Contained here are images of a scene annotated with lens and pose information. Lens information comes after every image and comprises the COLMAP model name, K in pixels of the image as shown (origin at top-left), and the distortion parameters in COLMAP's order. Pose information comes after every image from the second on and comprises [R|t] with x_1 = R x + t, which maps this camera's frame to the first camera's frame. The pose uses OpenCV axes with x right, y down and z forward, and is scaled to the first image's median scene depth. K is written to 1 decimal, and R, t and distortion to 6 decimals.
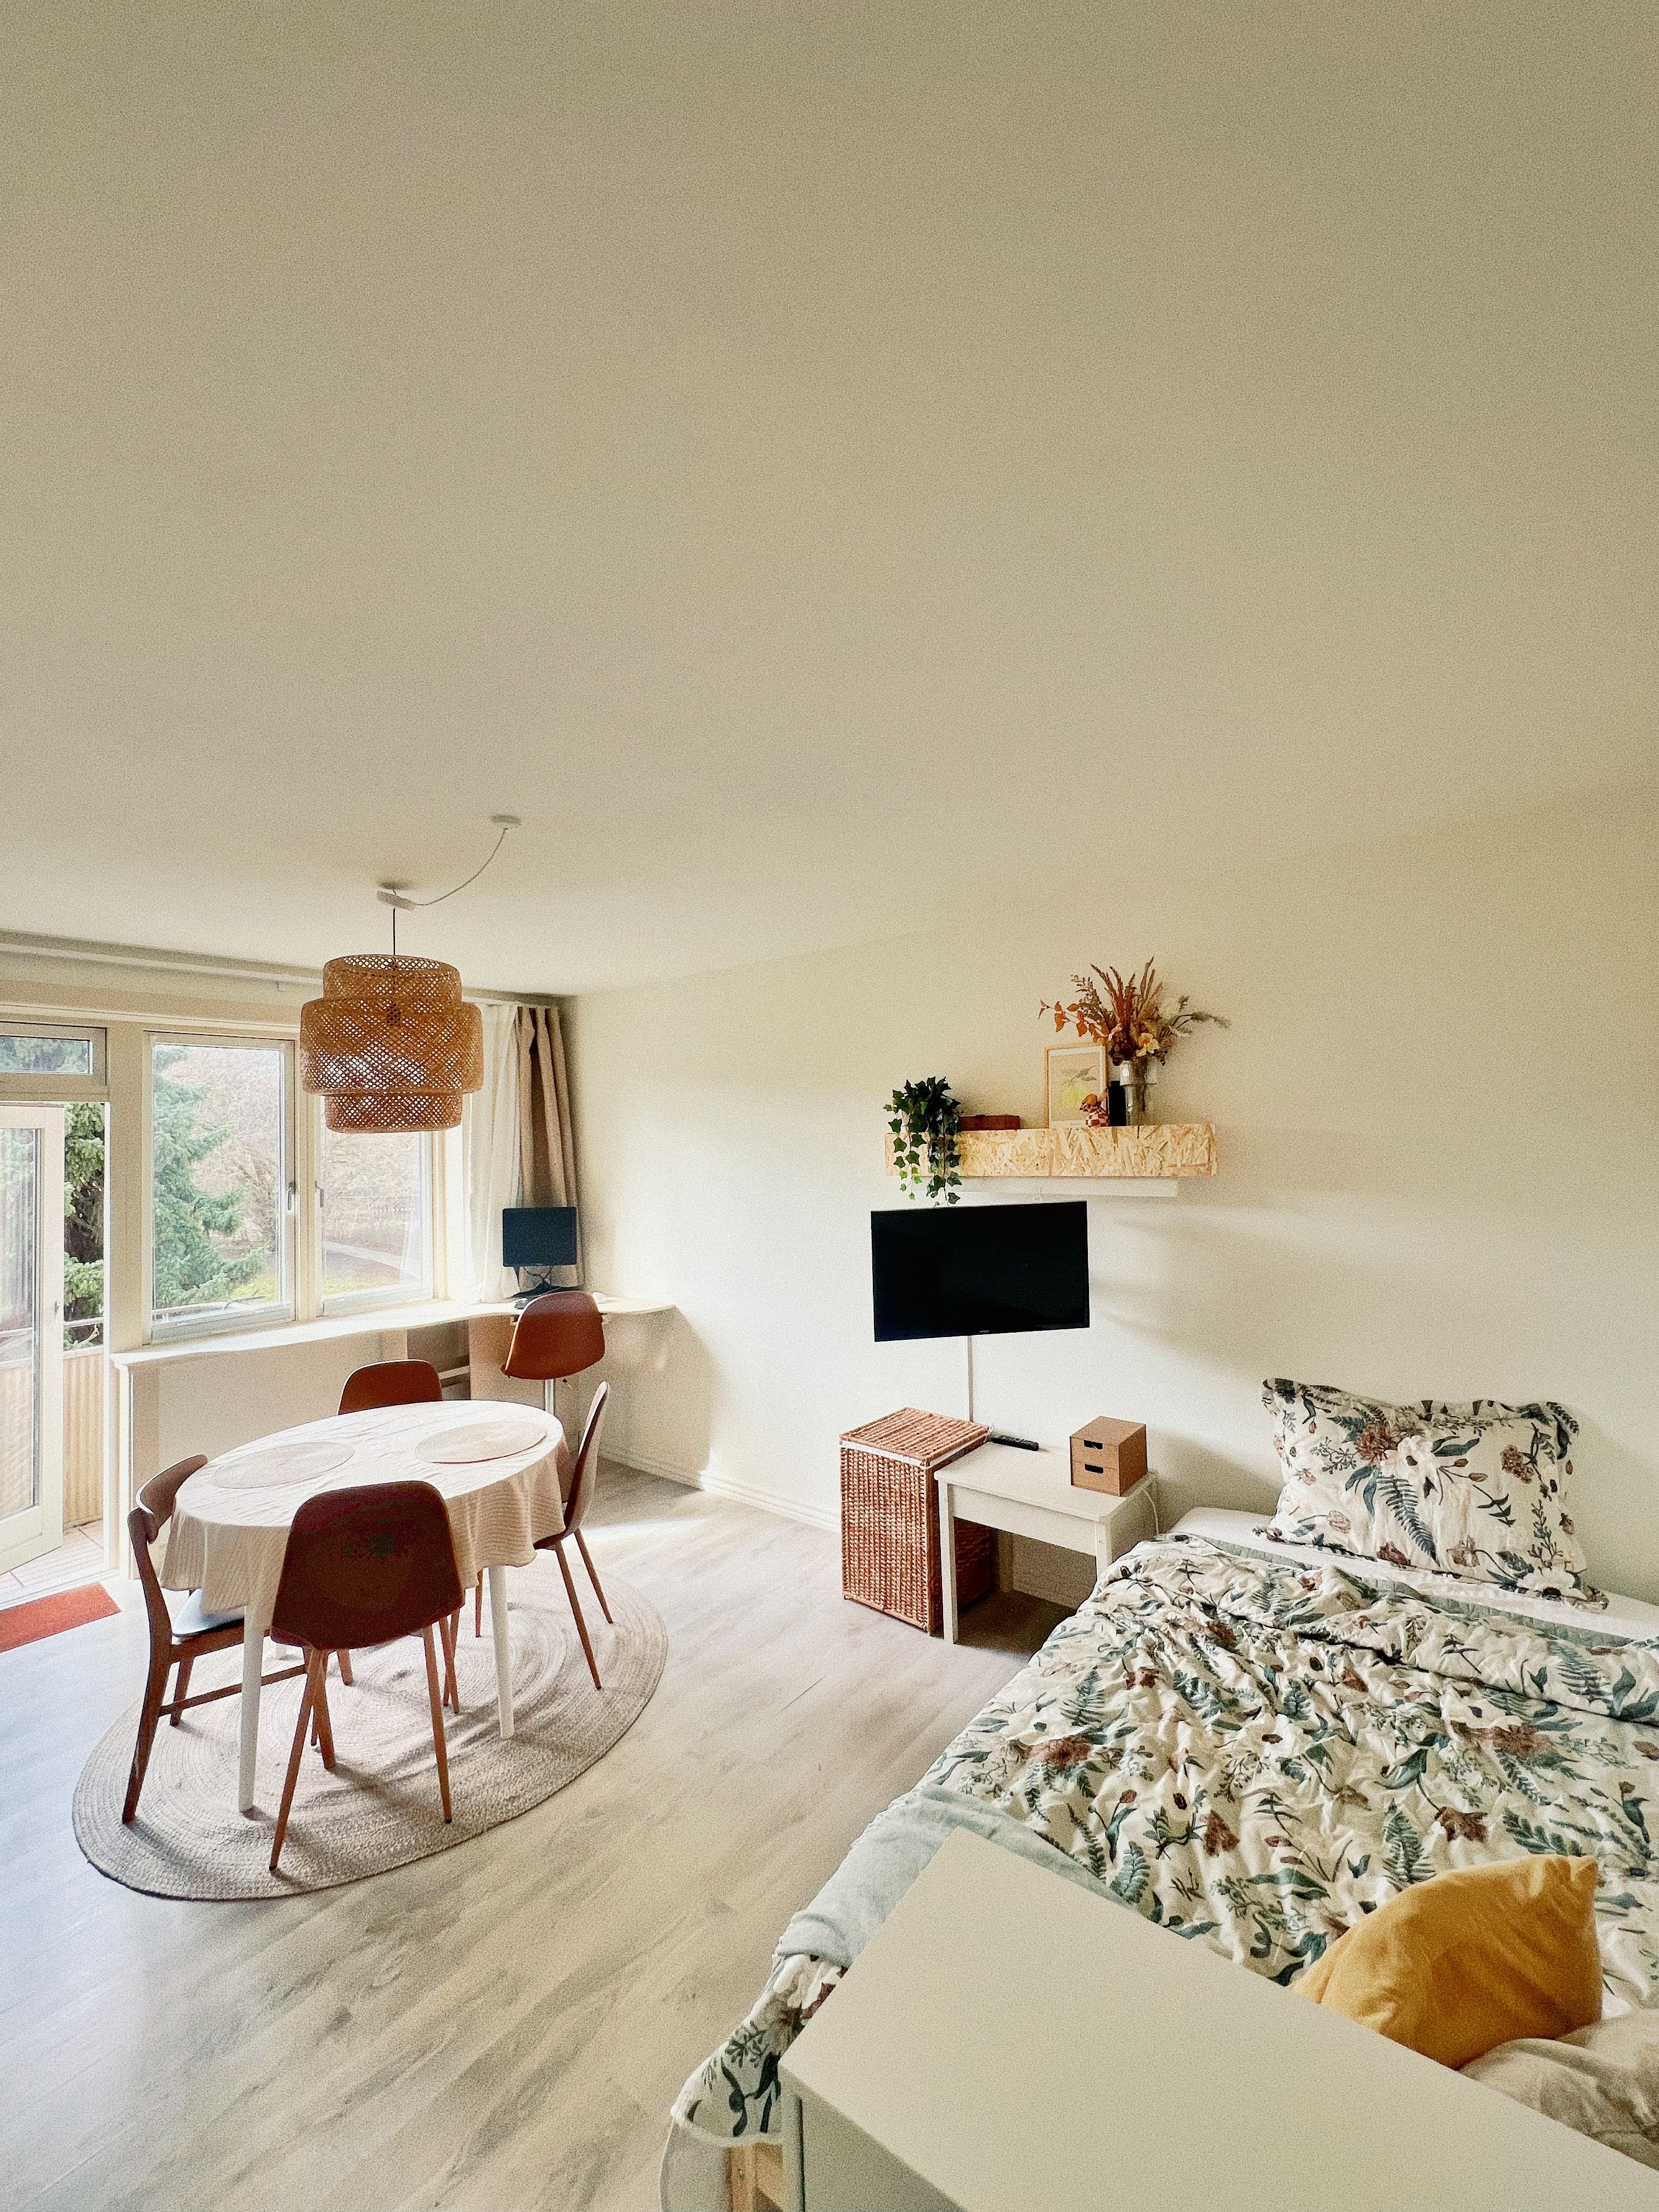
lens RADIAL K [[881.2, 0, 829.5], [0, 881.2, 1106.0], [0, 0, 1]] dist [-0.000036, -0.000110]
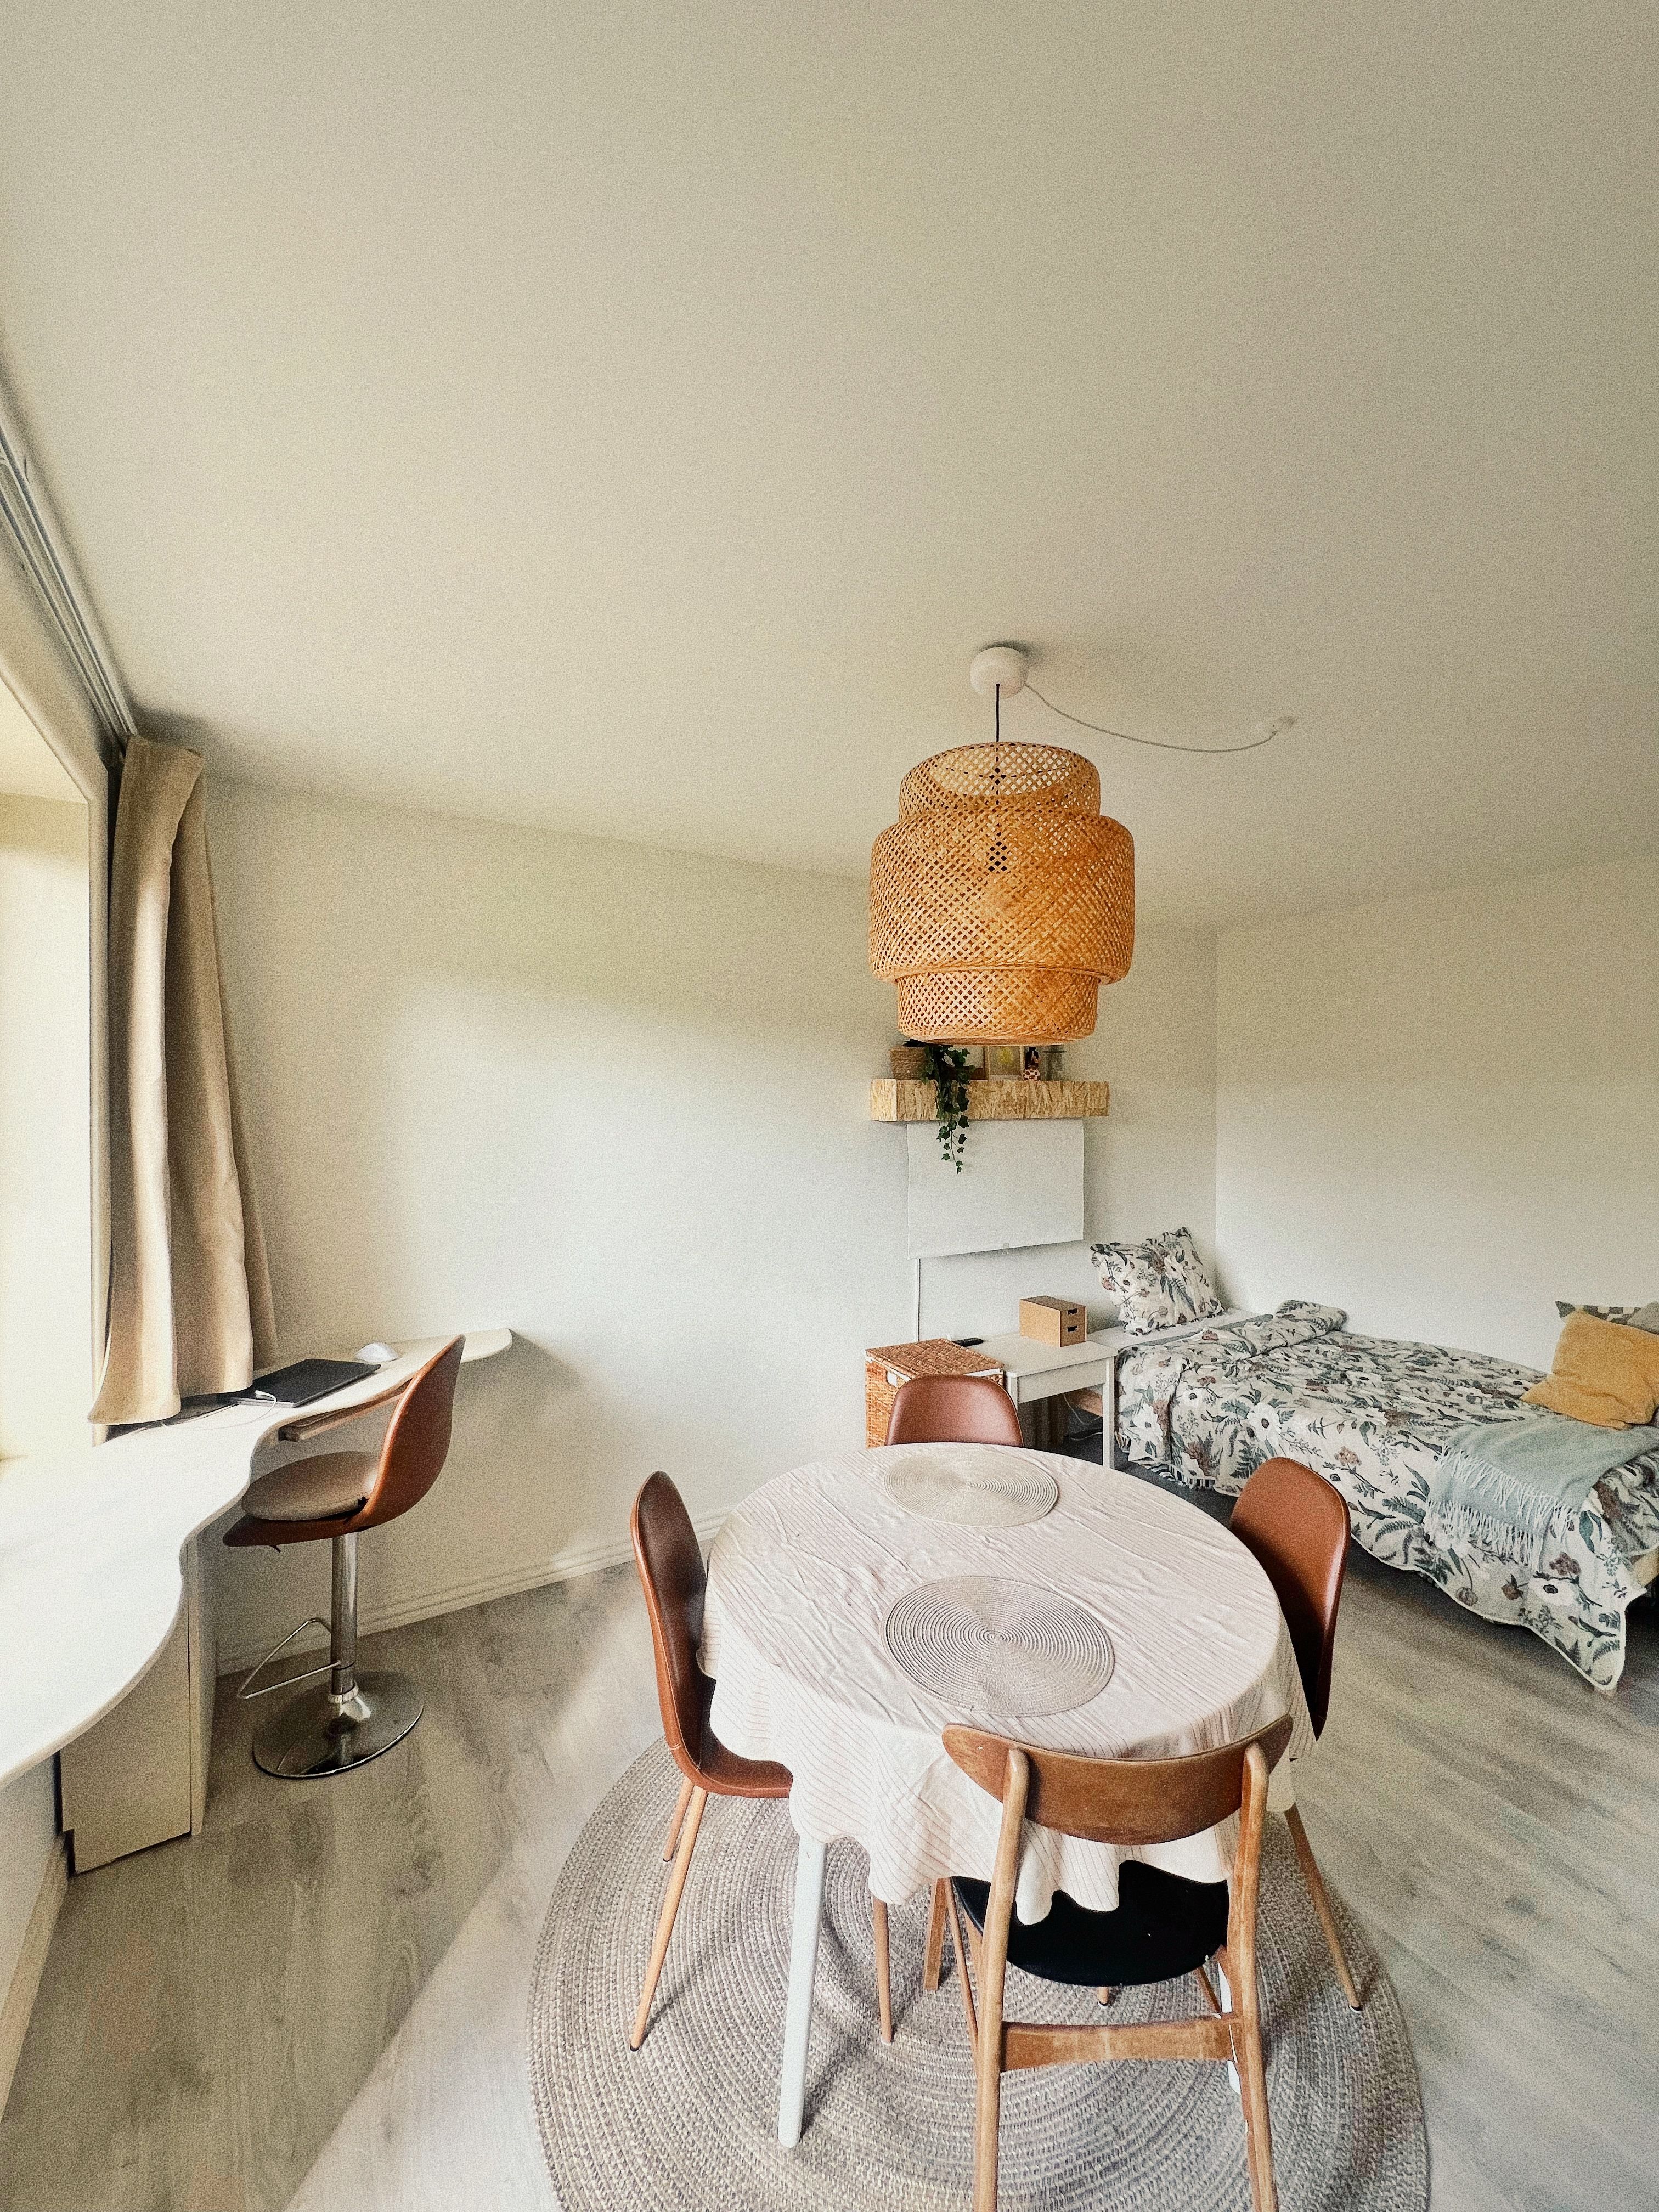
lens RADIAL K [[881.2, 0, 829.5], [0, 881.2, 1106.0], [0, 0, 1]] dist [-0.000036, -0.000110]
pose [[0.351918, 0.015845, 0.935897, -1.194296], [-0.039744, 0.999208, -0.001972, 0.087086], [-0.935187, -0.036503, 0.352269, 0.937364]]
